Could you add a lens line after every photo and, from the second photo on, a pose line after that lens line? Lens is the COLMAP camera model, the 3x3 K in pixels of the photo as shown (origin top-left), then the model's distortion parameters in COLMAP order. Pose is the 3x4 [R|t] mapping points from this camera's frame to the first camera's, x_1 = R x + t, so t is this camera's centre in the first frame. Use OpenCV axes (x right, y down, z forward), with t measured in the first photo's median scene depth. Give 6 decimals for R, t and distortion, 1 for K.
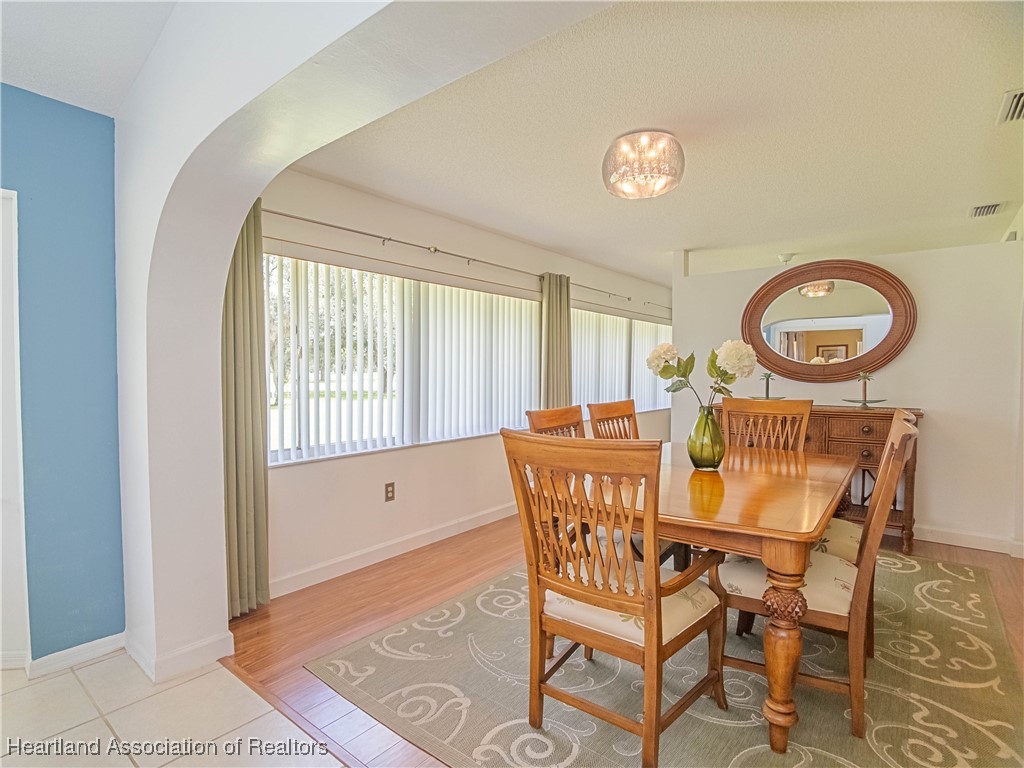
lens RADIAL K [[517.3, 0, 505.9], [0, 517.3, 393.4], [0, 0, 1]] dist [-0.024210, 0.000214]
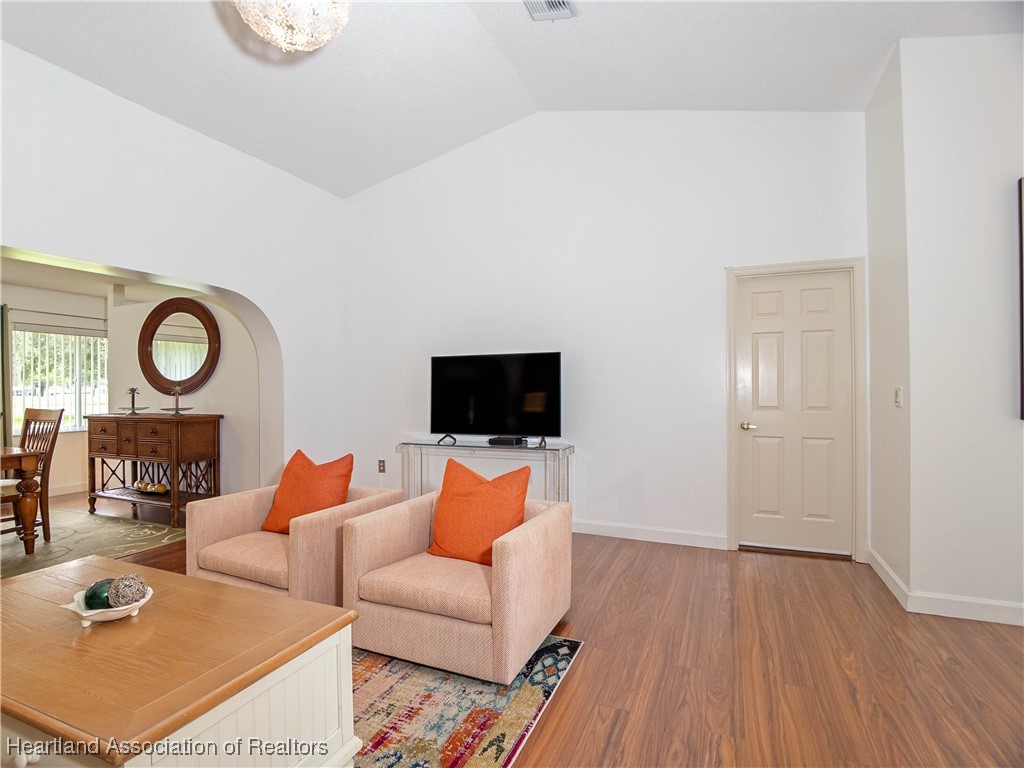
lens RADIAL K [[517.3, 0, 501.8], [0, 517.3, 388.3], [0, 0, 1]] dist [-0.024210, 0.000214]
pose [[0.961183, -0.007285, 0.275815, 1.290616], [0.019817, 0.998892, -0.042679, 0.038389], [-0.275199, 0.046488, 0.960263, -0.514781]]
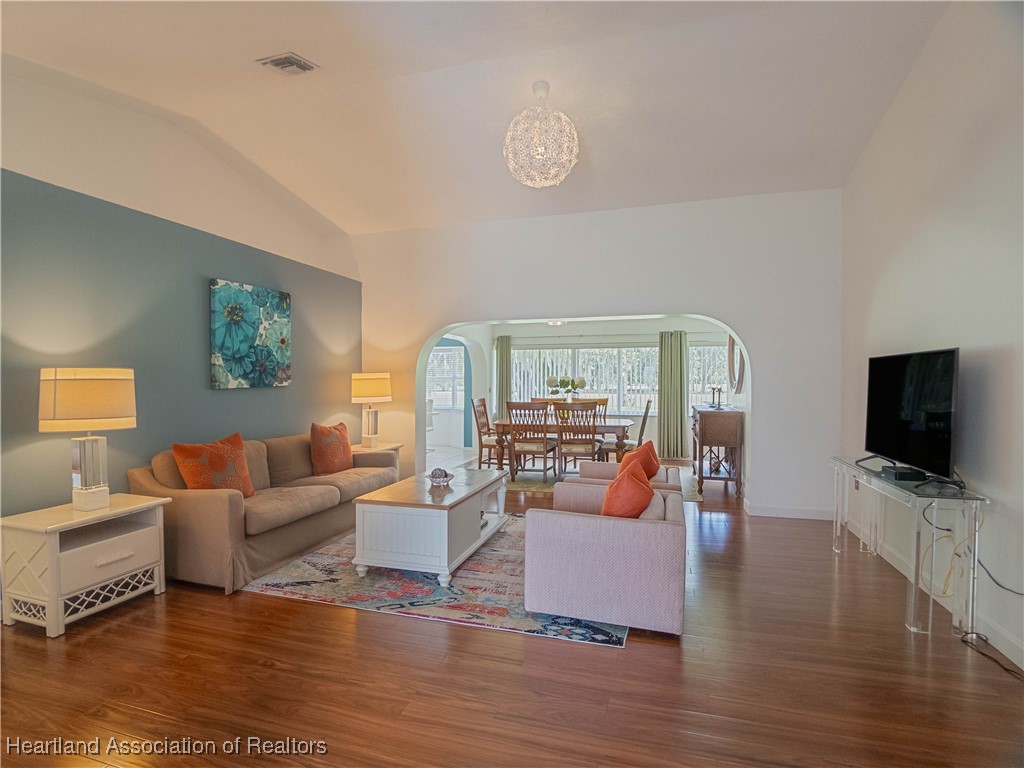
lens RADIAL K [[517.3, 0, 512.1], [0, 517.3, 388.1], [0, 0, 1]] dist [-0.024210, 0.000214]
pose [[0.389191, 0.010848, -0.921093, 2.248517], [-0.038706, 0.999240, -0.004586, -0.004840], [0.920343, 0.037437, 0.389315, -0.288034]]
